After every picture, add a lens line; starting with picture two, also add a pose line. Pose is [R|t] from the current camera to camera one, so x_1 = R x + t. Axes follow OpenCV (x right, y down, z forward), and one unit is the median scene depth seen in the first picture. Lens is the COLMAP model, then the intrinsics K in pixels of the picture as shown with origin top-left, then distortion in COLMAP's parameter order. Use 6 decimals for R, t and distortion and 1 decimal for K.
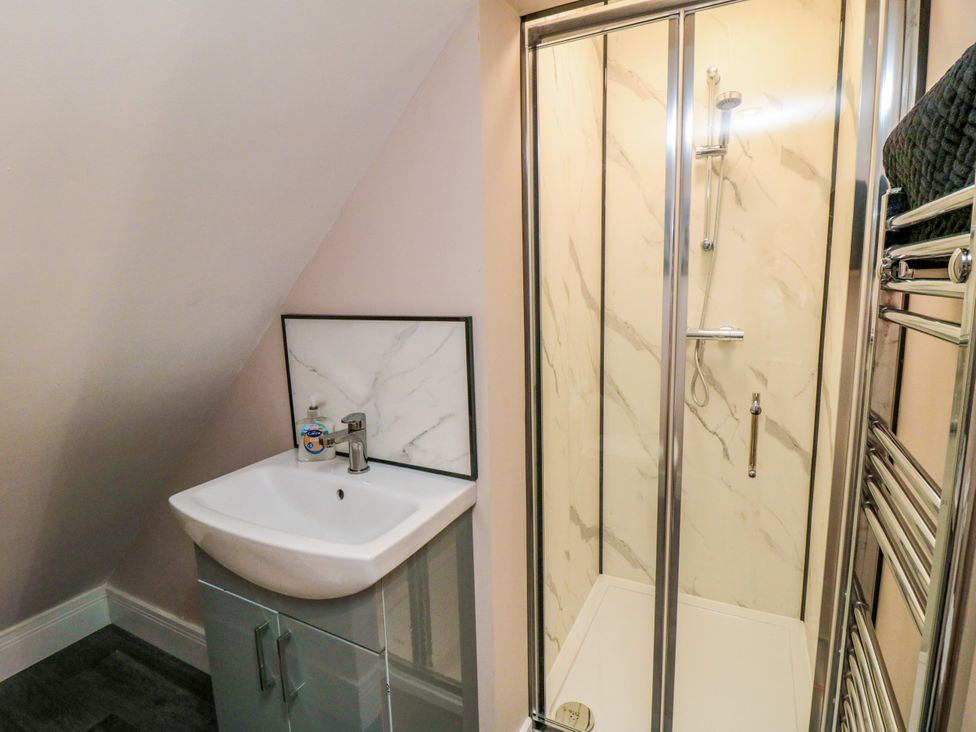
lens RADIAL K [[511.0, 0, 501.6], [0, 511.0, 362.2], [0, 0, 1]] dist [0.000641, -0.012032]
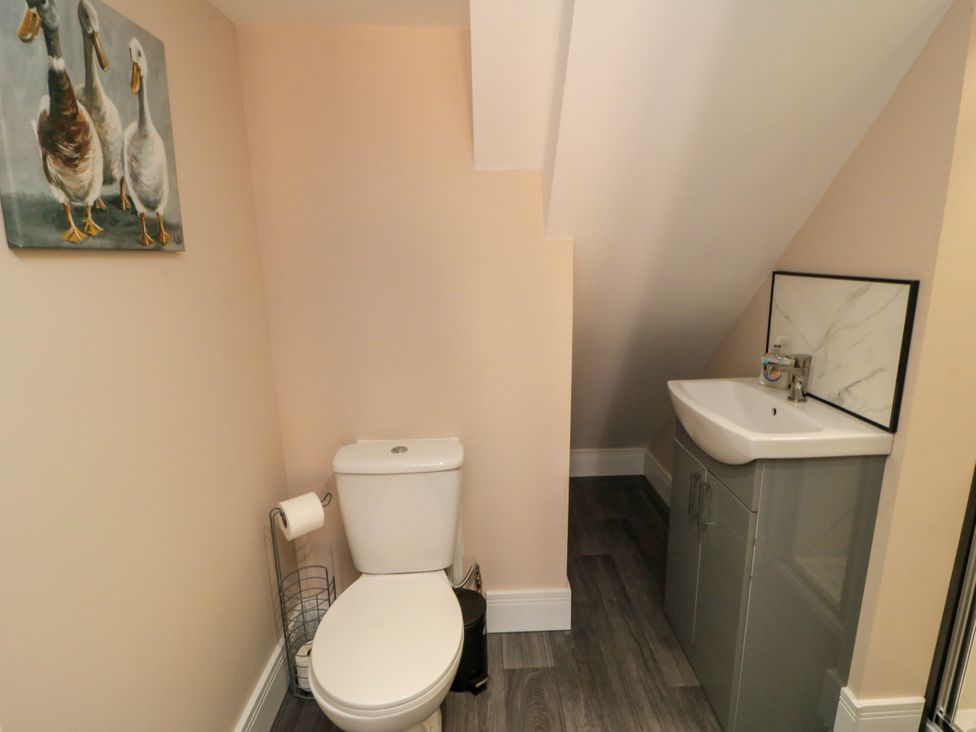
lens RADIAL K [[511.0, 0, 501.6], [0, 511.0, 362.2], [0, 0, 1]] dist [0.000641, -0.012032]
pose [[0.499629, 0.199003, -0.843071, 0.387828], [-0.131646, 0.979393, 0.153163, 0.026056], [0.856178, 0.034462, 0.515531, -0.253229]]
